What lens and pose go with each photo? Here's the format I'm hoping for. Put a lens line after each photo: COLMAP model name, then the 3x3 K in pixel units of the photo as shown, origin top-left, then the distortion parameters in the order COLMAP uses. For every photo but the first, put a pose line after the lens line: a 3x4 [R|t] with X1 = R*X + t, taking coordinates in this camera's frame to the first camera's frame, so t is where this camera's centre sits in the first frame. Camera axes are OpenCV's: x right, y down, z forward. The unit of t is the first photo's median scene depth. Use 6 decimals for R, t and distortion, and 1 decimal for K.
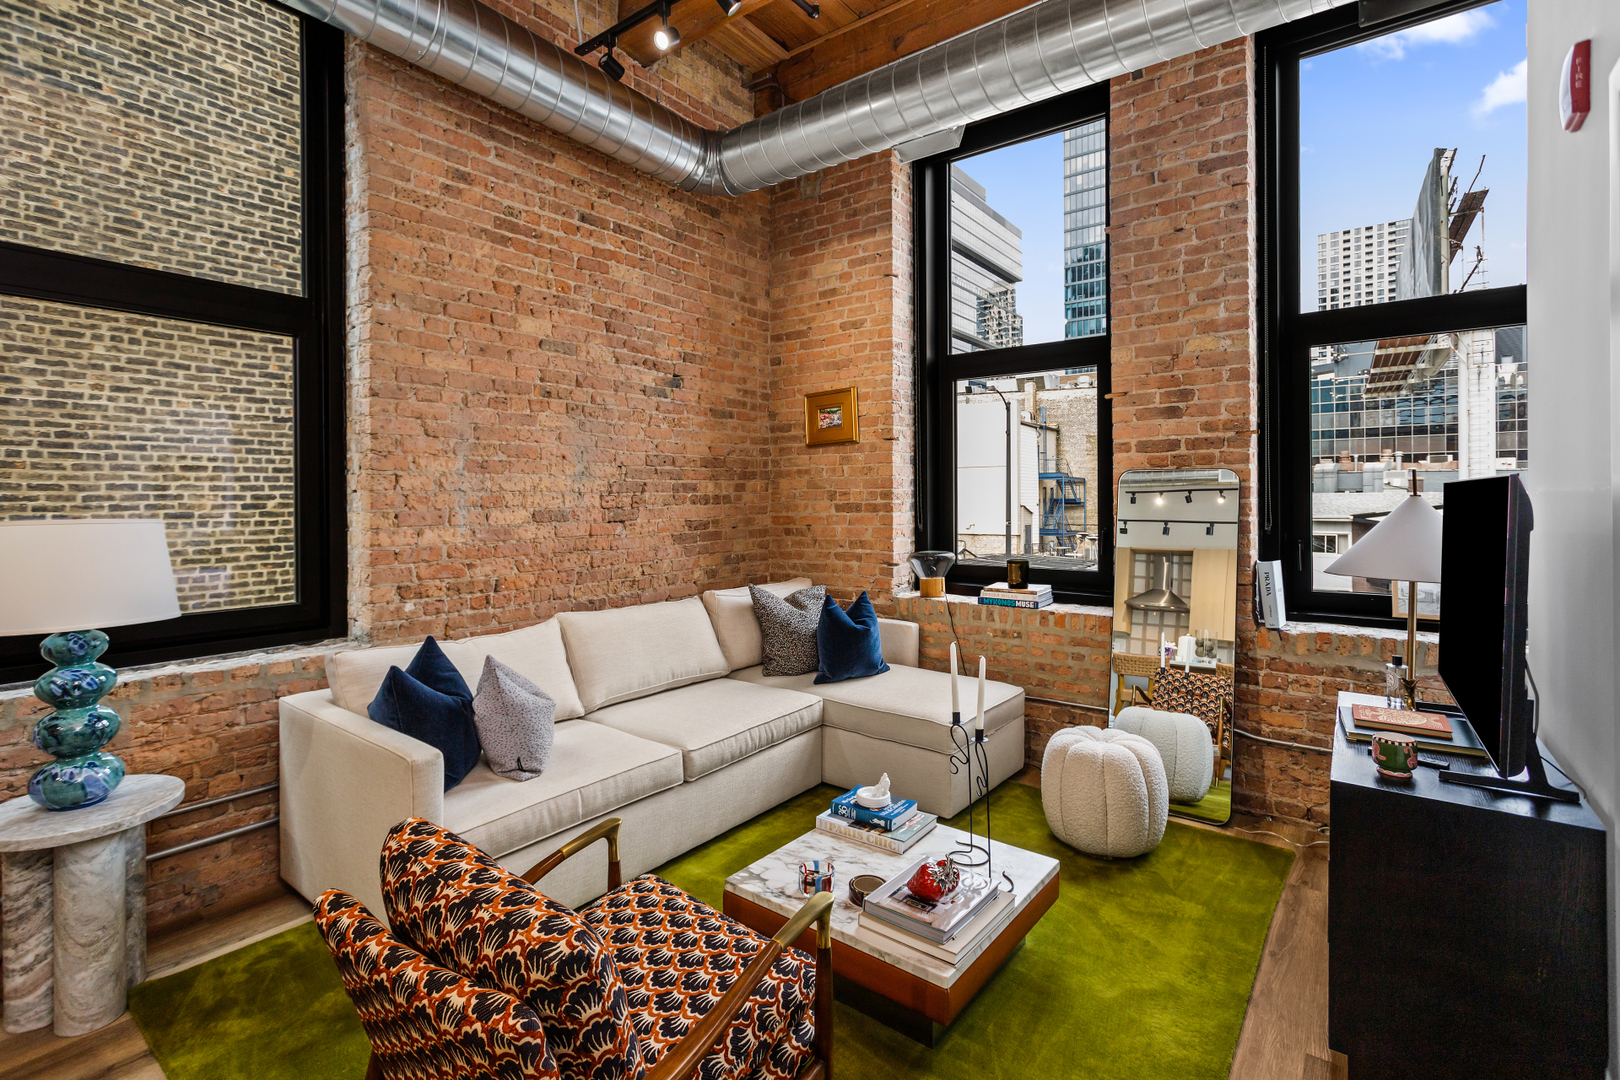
lens RADIAL K [[770.2, 0, 807.5], [0, 770.2, 495.8], [0, 0, 1]] dist [0.003539, 0.002515]
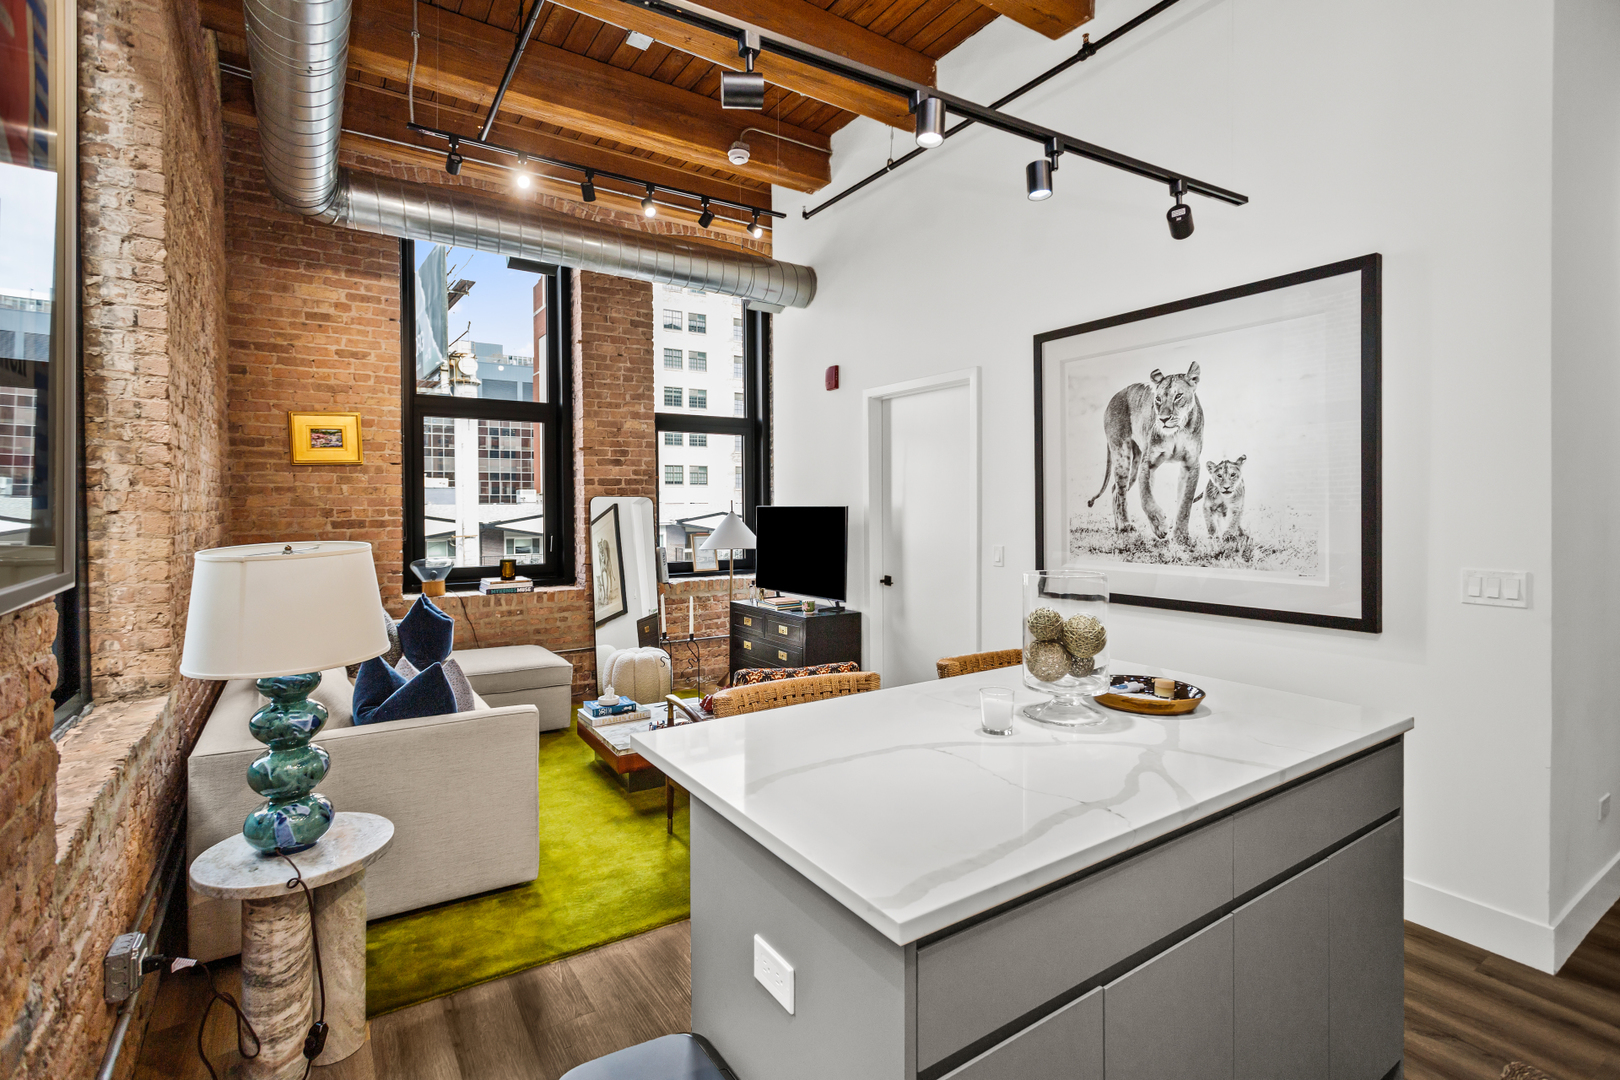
lens RADIAL K [[770.2, 0, 809.7], [0, 770.2, 508.4], [0, 0, 1]] dist [0.003539, 0.002515]
pose [[0.319473, -0.001756, 0.947594, -0.949692], [0.000248, 0.999998, 0.001770, -0.010586], [-0.947595, -0.000331, 0.319473, 0.062165]]
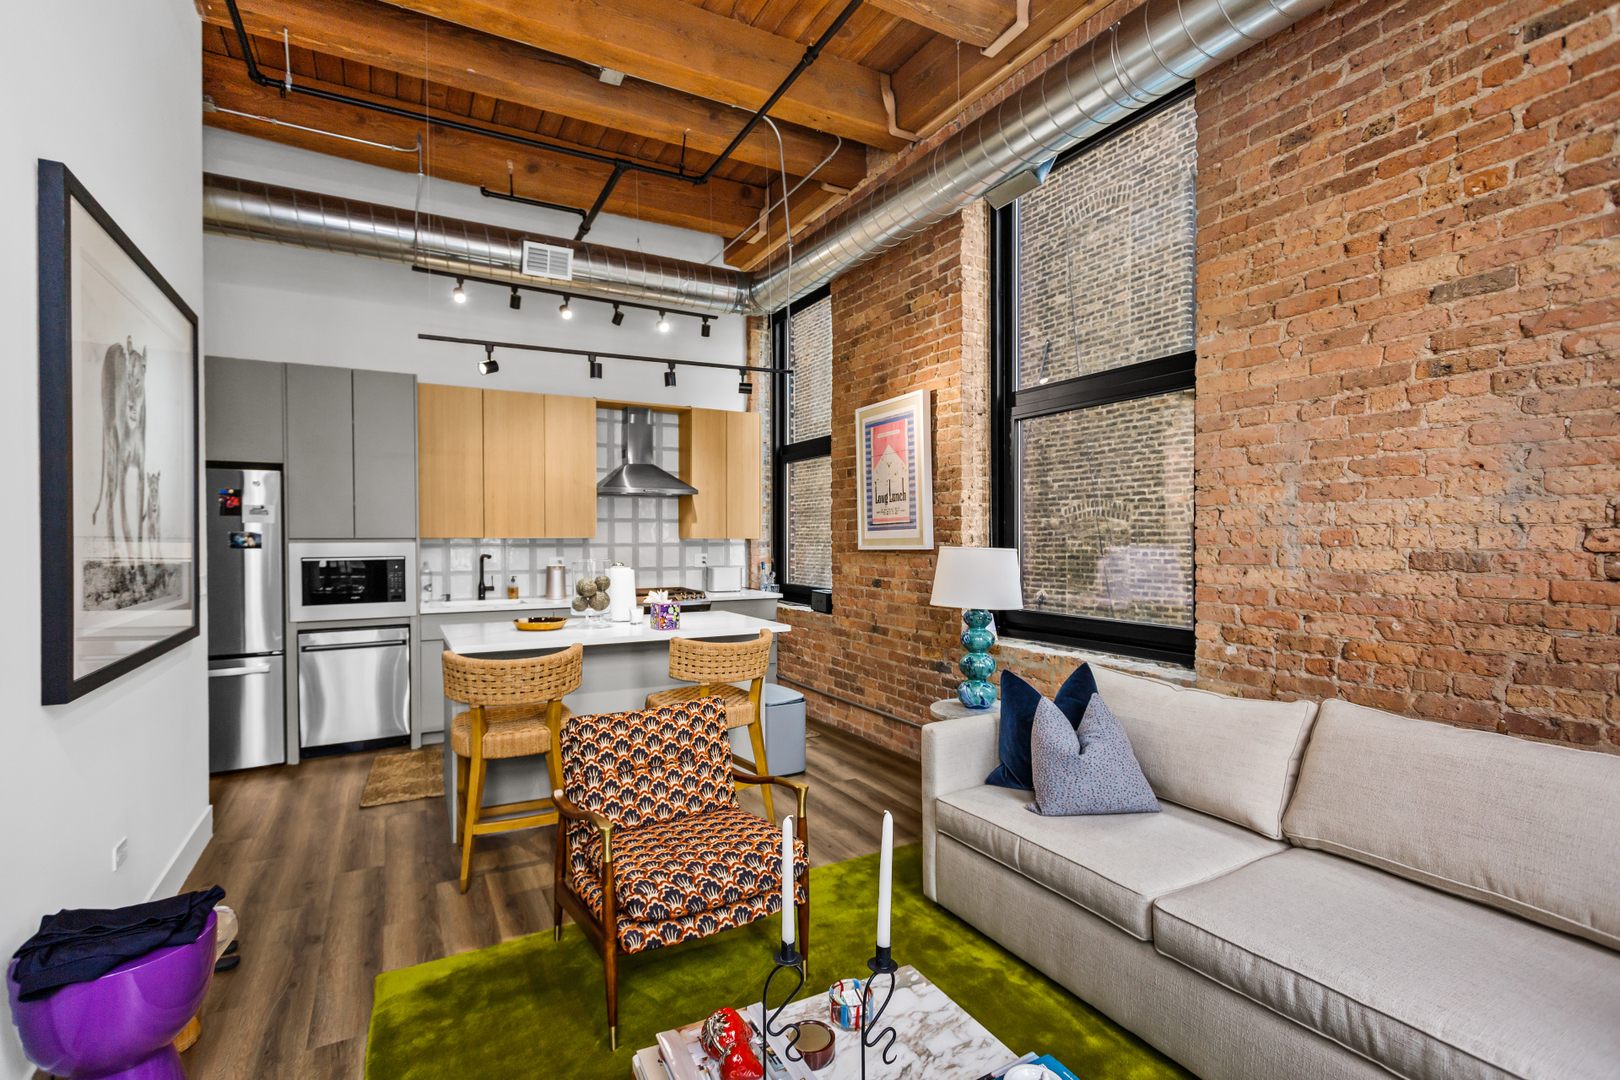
lens RADIAL K [[770.2, 0, 807.6], [0, 770.2, 546.2], [0, 0, 1]] dist [0.003539, 0.002515]
pose [[-0.419208, 0.015470, -0.907758, 0.492738], [0.007173, 0.999880, 0.013728, 0.001079], [0.907862, -0.000757, -0.419269, 0.835761]]
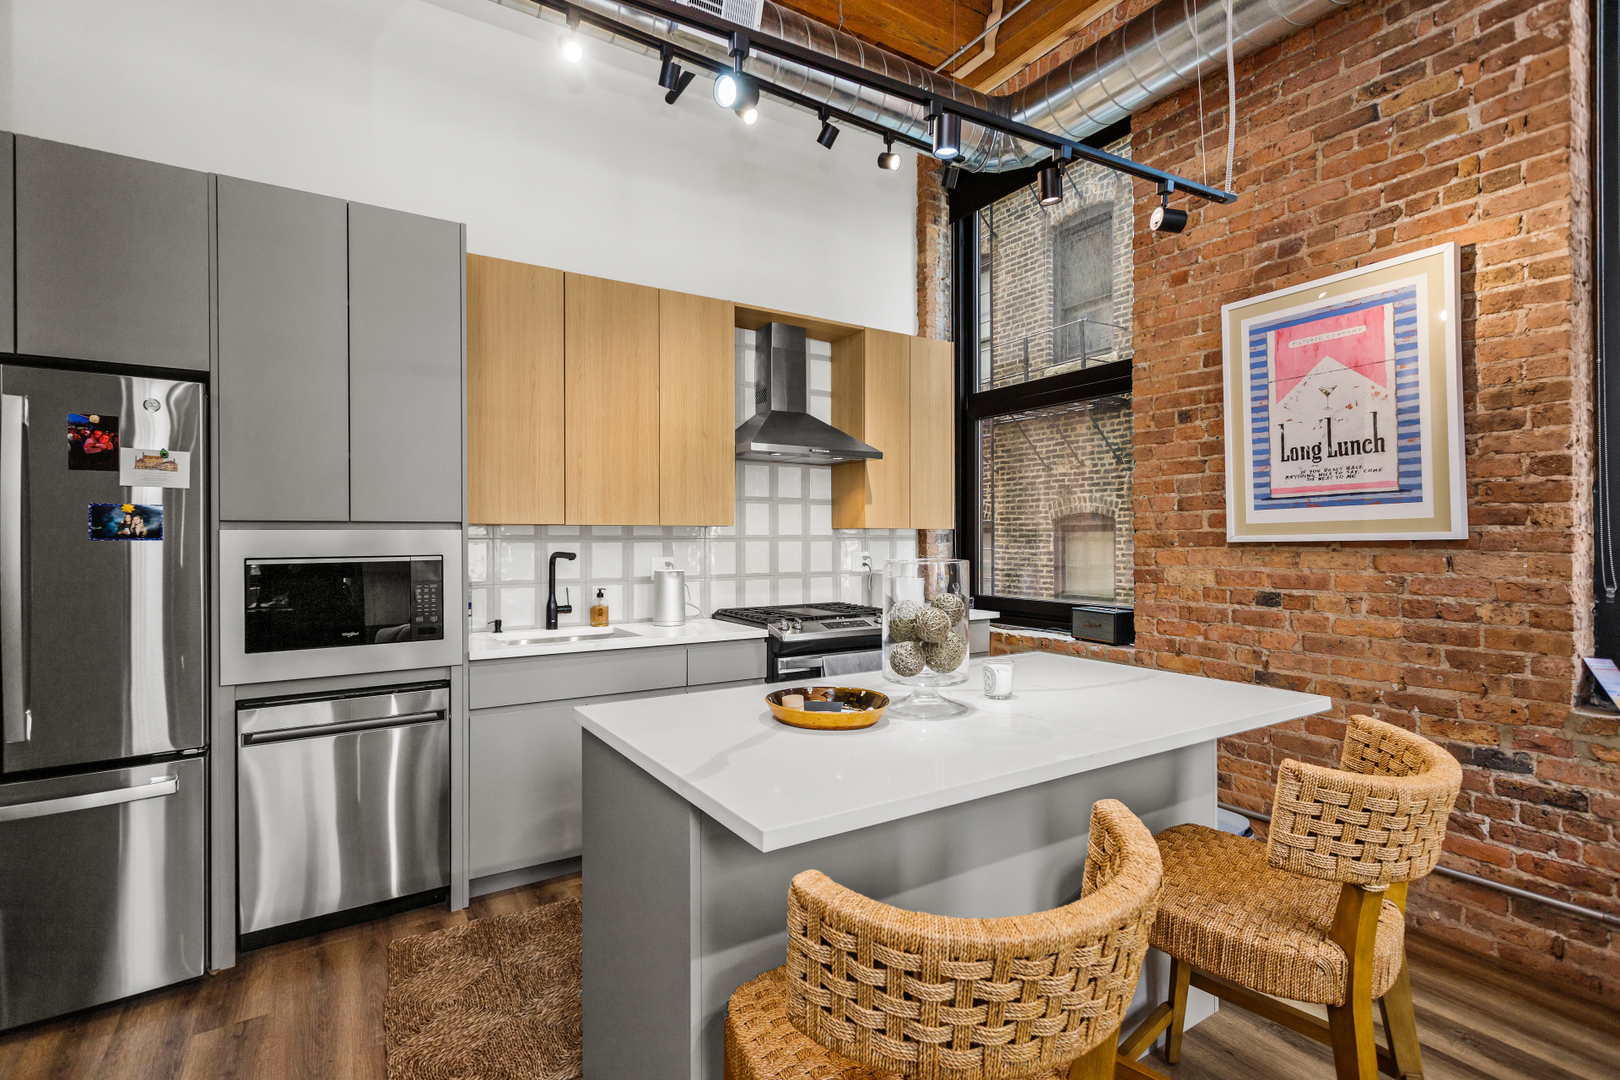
lens RADIAL K [[770.2, 0, 805.0], [0, 770.2, 535.7], [0, 0, 1]] dist [0.003539, 0.002515]
pose [[-0.358513, 0.001607, -0.933523, 0.100444], [0.008291, 0.999965, -0.001462, 0.018633], [0.933488, -0.008264, -0.358513, 0.175854]]
